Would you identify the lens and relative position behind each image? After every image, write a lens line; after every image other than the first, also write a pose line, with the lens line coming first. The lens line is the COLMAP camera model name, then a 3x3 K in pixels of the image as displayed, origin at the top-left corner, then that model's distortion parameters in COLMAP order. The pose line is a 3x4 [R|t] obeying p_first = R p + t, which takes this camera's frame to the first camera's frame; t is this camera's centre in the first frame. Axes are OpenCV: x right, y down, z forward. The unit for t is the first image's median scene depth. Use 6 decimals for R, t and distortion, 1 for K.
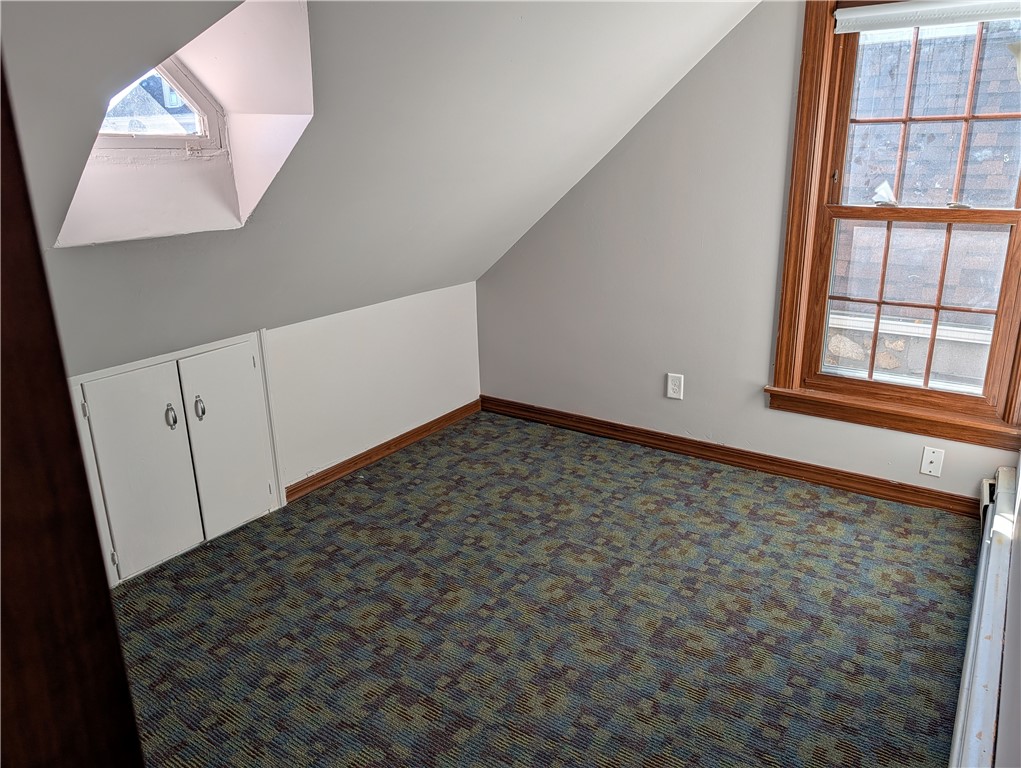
lens RADIAL K [[777.3, 0, 510.5], [0, 777.3, 384.0], [0, 0, 1]] dist [-0.025871, 0.070627]
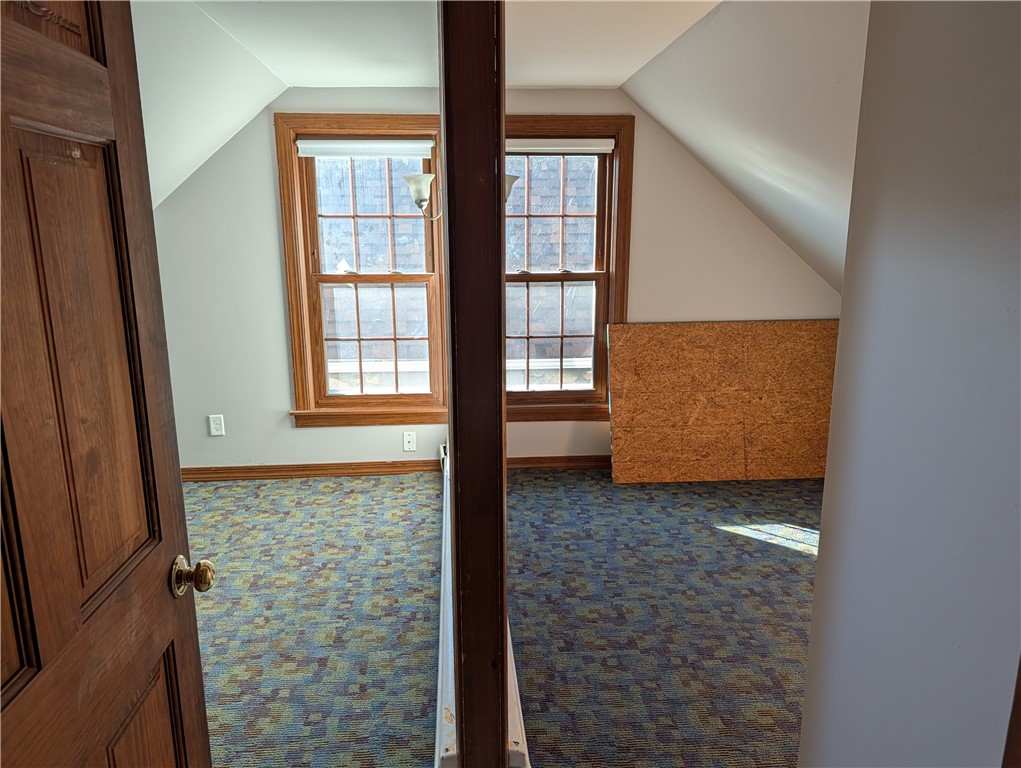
lens RADIAL K [[730.1, 0, 510.5], [0, 730.1, 384.0], [0, 0, 1]] dist [-0.048297, -0.002635]
pose [[0.787860, -0.120091, 0.604032, -0.129370], [0.175352, 0.983949, -0.033093, 0.071968], [-0.590363, 0.131991, 0.796272, -0.232159]]
